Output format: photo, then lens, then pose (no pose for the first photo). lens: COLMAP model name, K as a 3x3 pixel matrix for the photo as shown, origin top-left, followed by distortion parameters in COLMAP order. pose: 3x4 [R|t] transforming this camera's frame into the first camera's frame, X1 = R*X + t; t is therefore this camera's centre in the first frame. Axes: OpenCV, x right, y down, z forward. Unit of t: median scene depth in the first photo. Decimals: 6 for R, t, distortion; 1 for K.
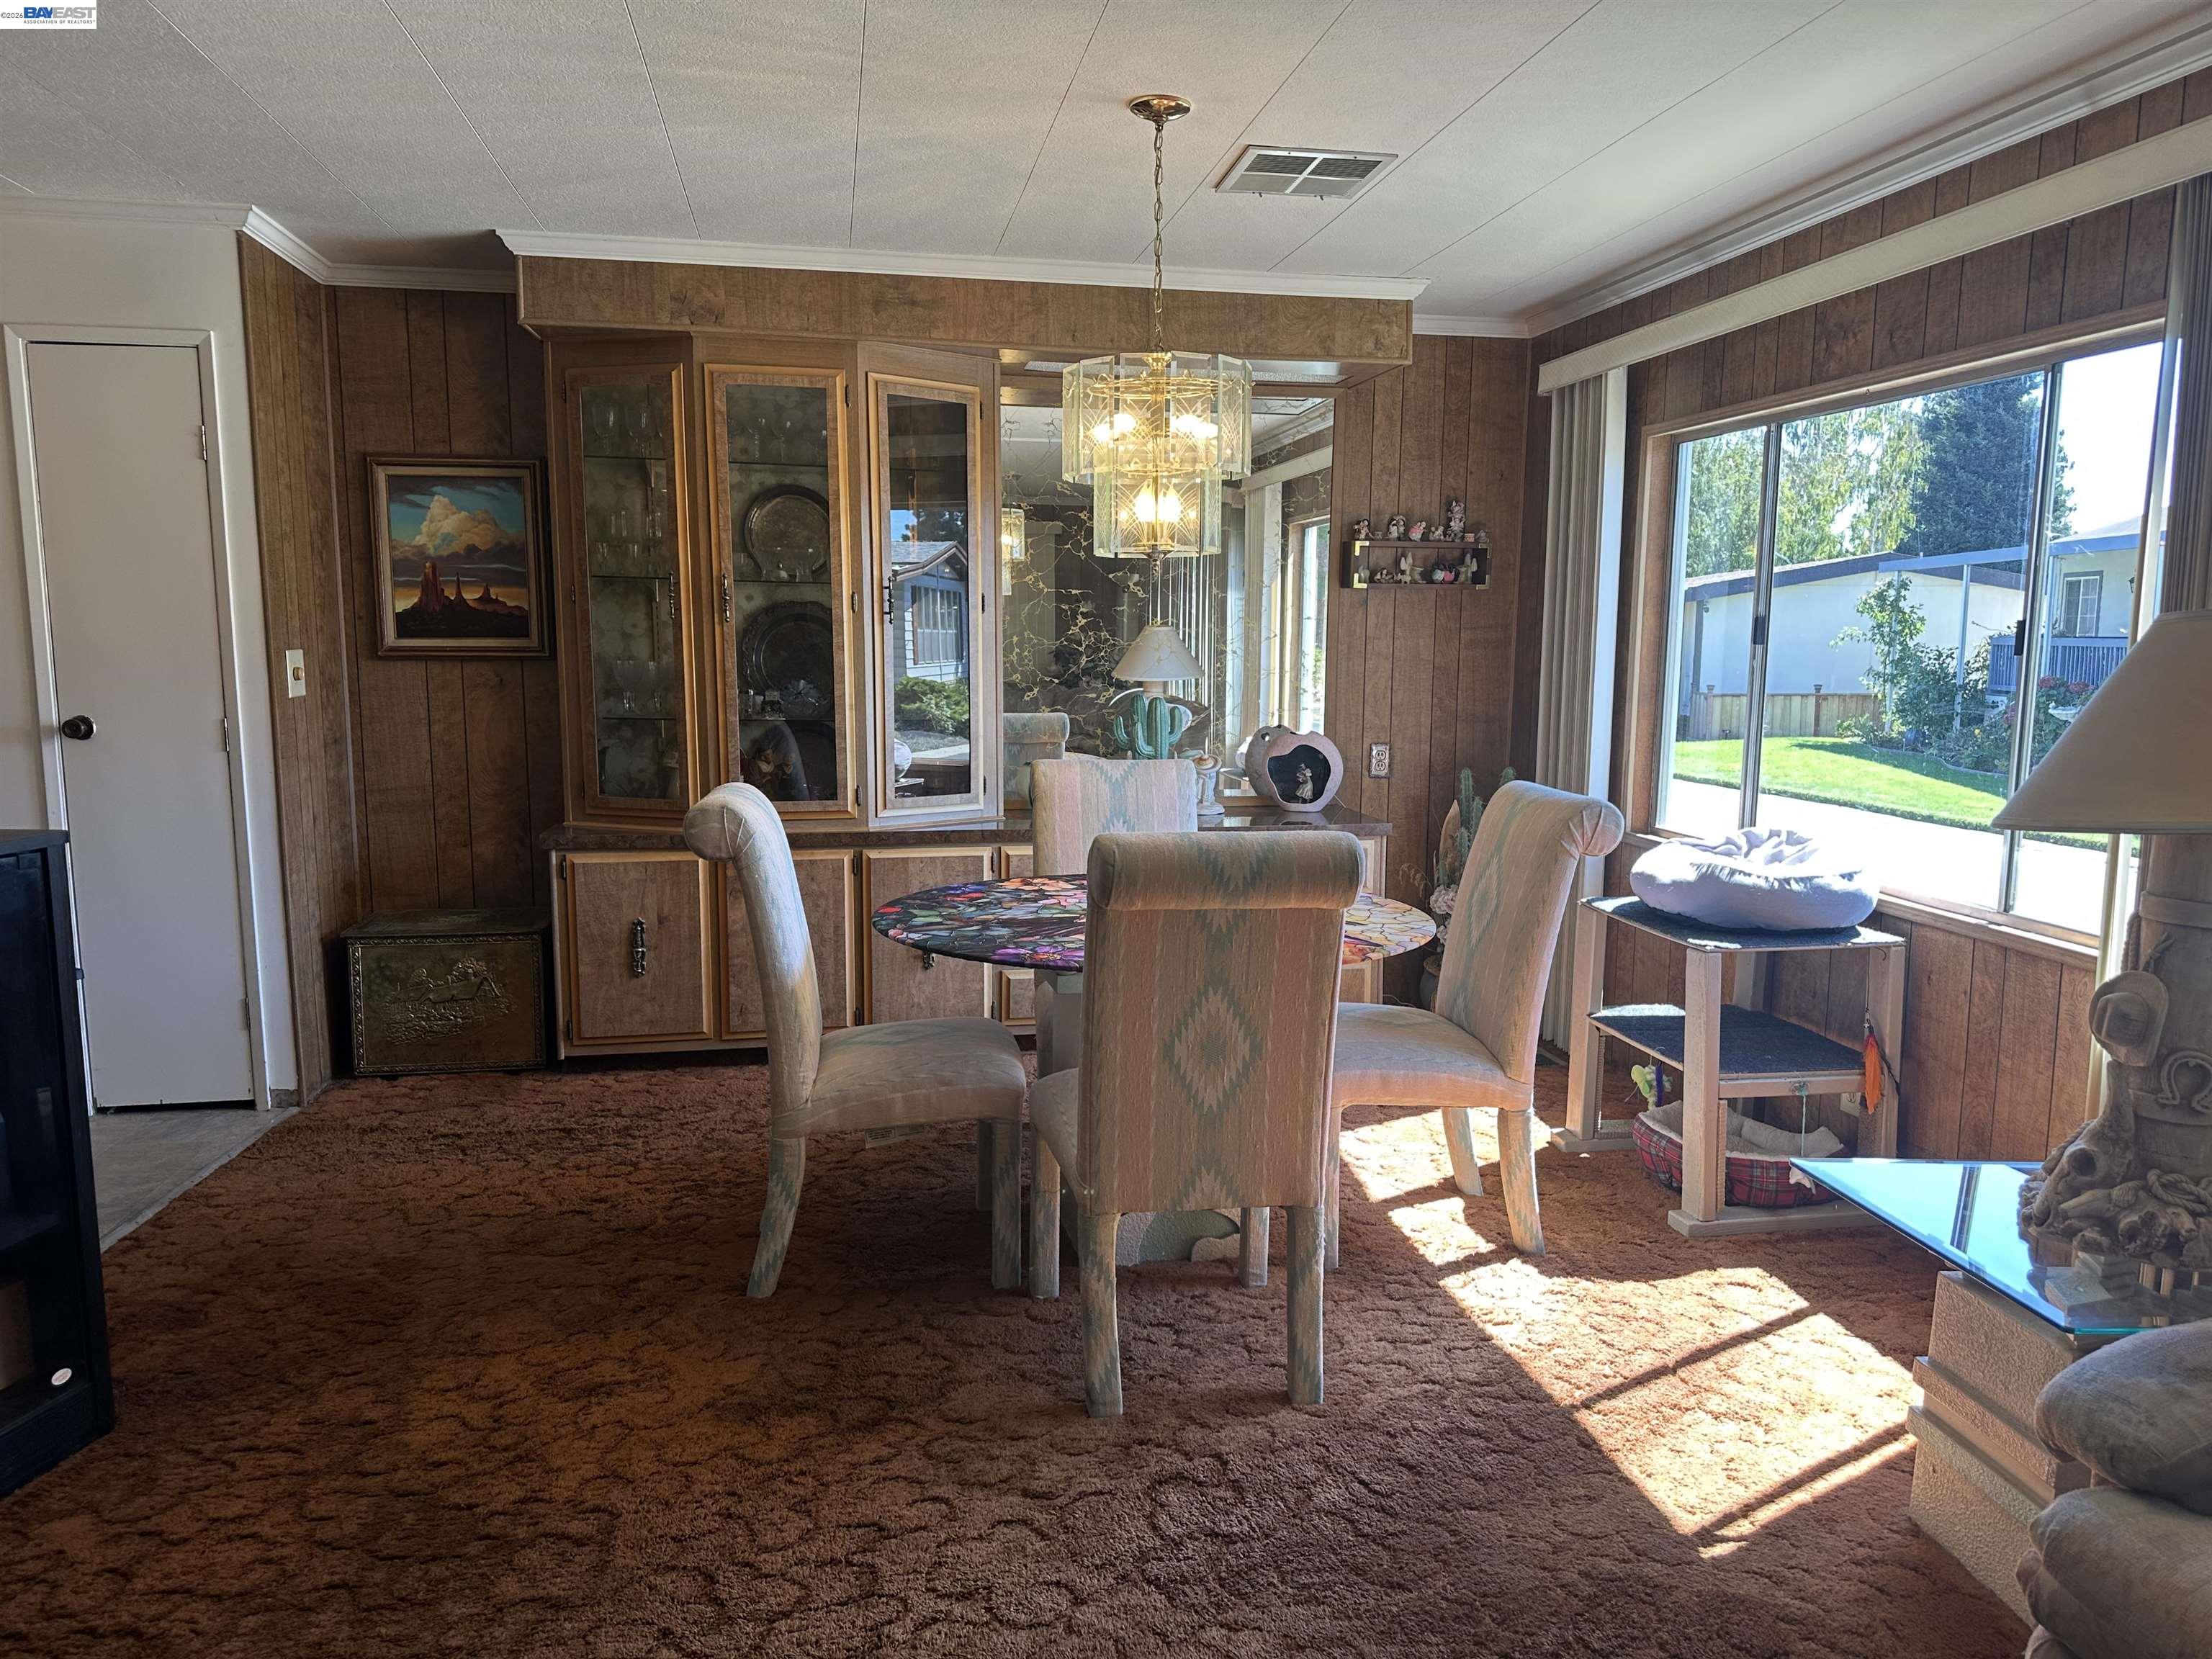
lens RADIAL K [[1545.7, 0, 1132.0], [0, 1545.7, 833.1], [0, 0, 1]] dist [0.077605, -0.104457]
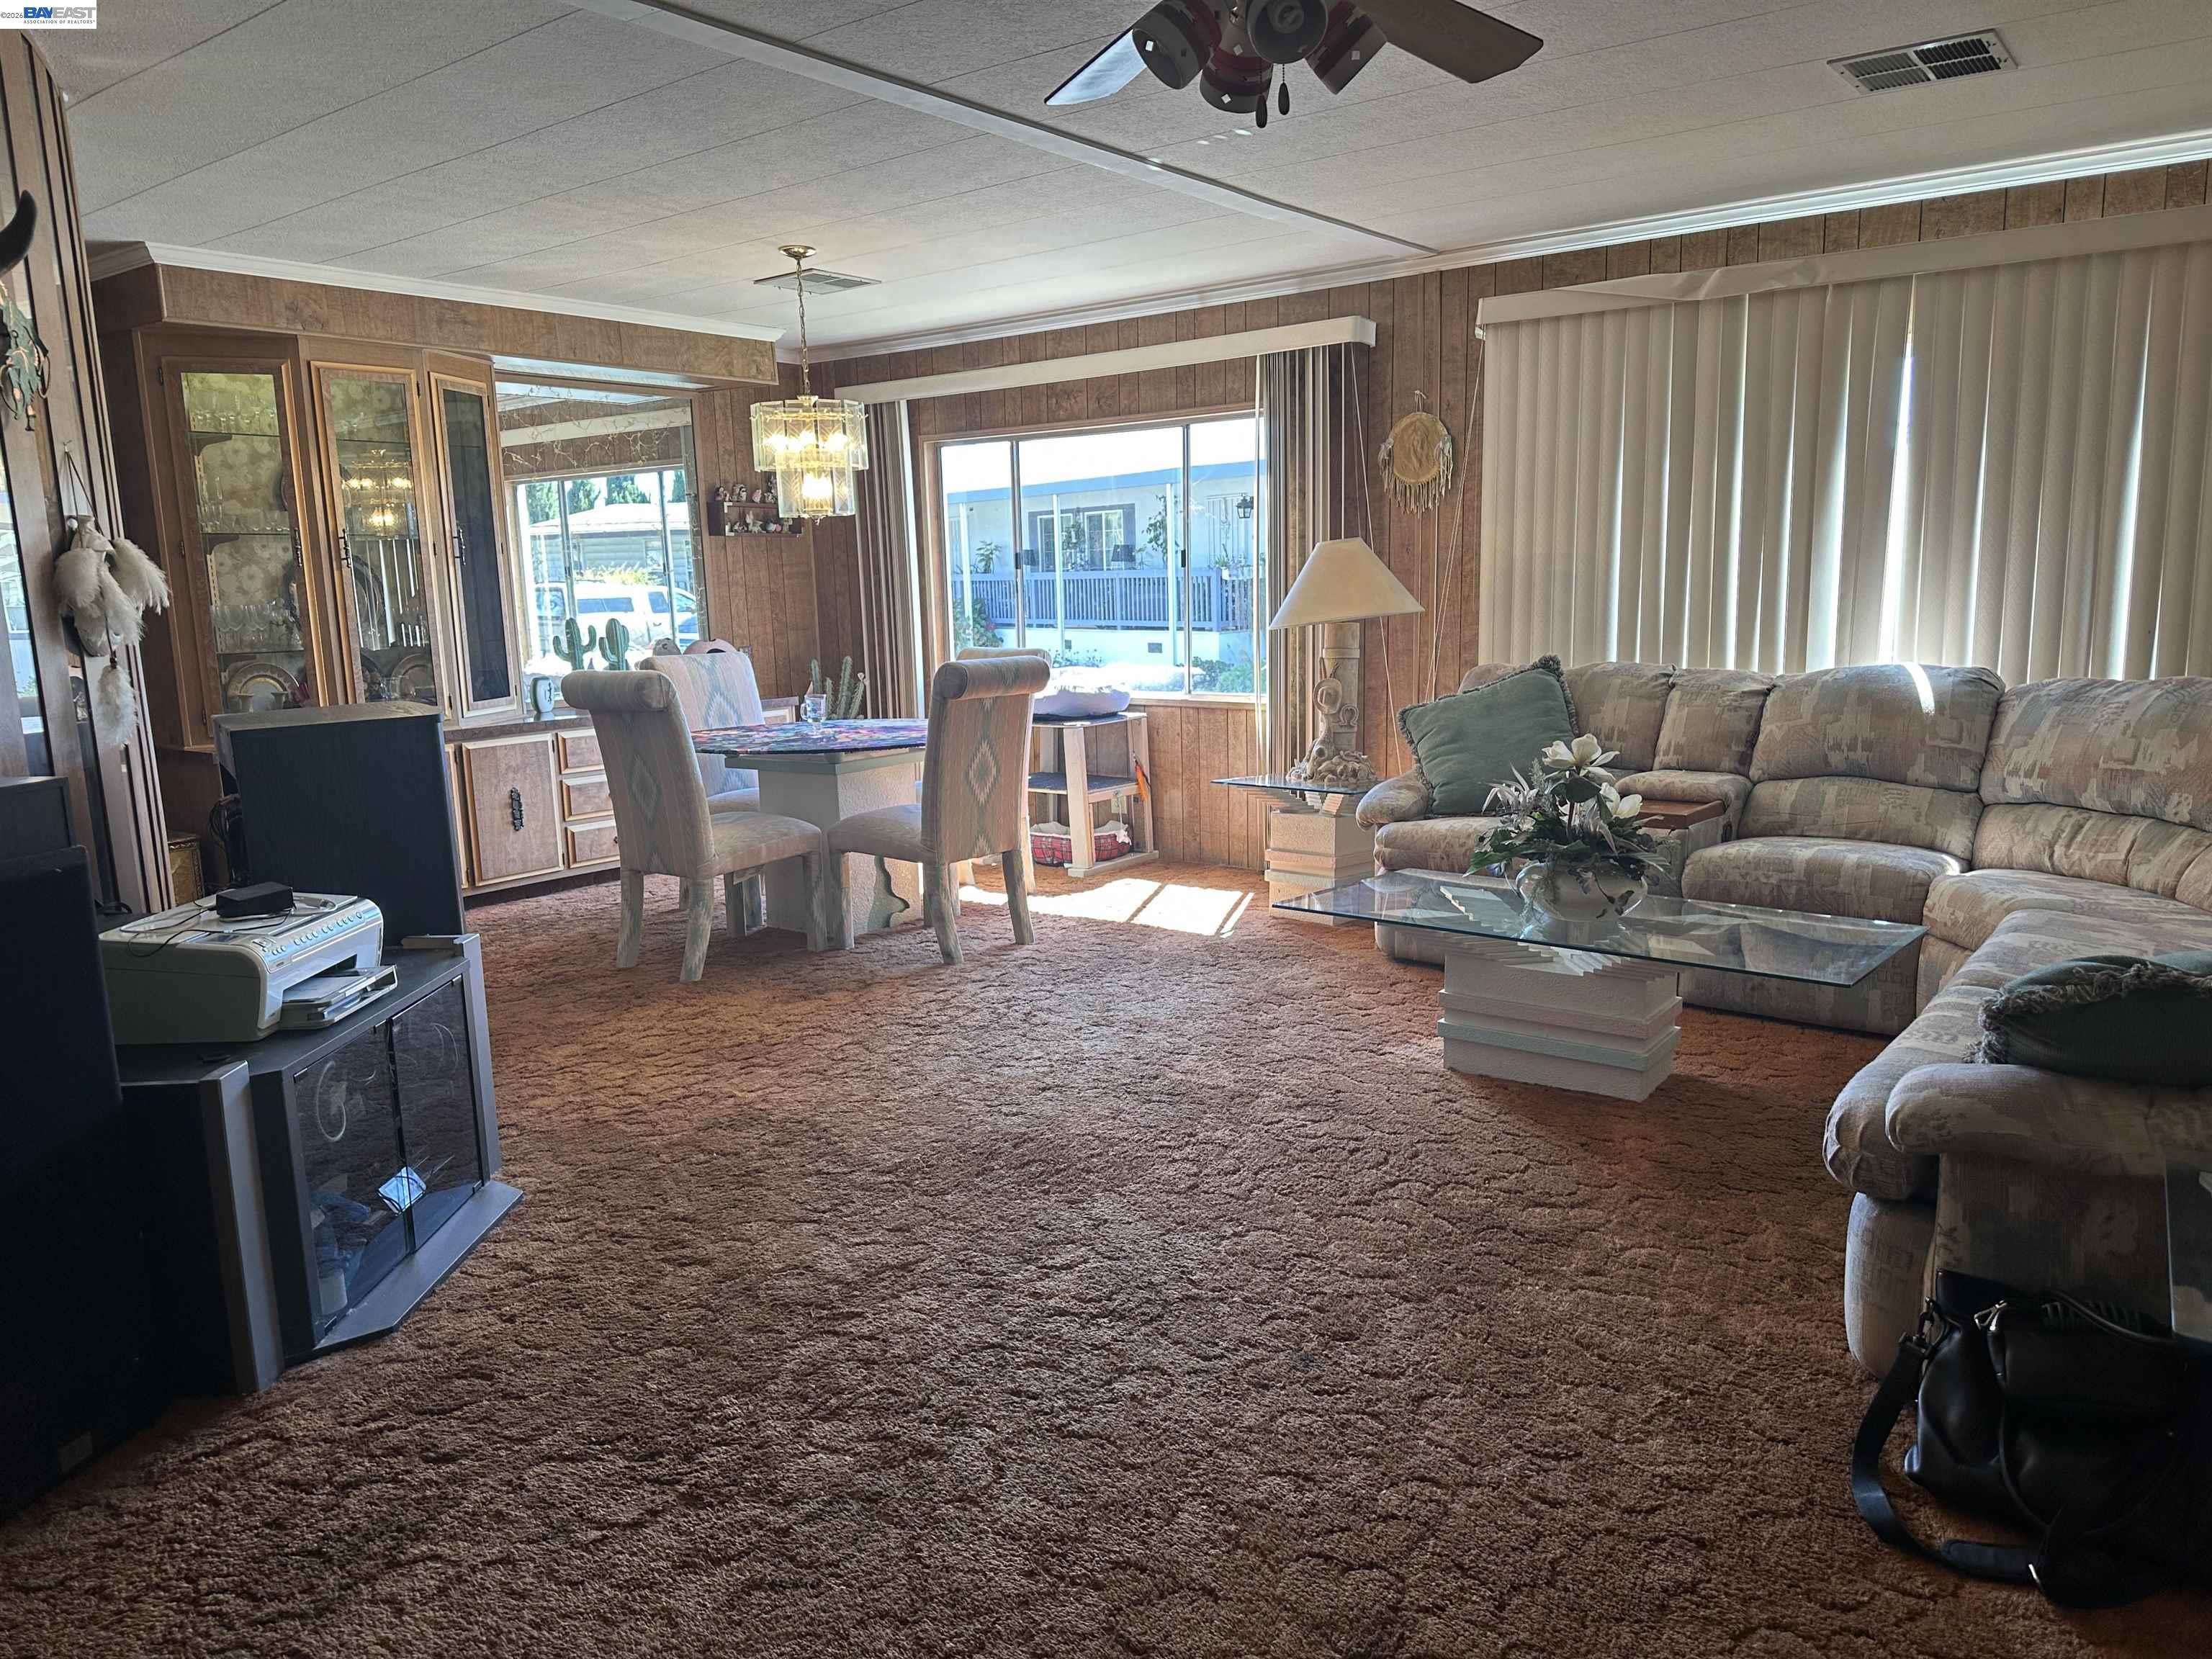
lens RADIAL K [[1545.7, 0, 1132.0], [0, 1545.7, 833.1], [0, 0, 1]] dist [0.077605, -0.104457]
pose [[0.743426, -0.138772, 0.654263, -0.815663], [0.116333, 0.990156, 0.077829, 0.062402], [-0.658623, 0.018252, 0.752252, -0.450356]]
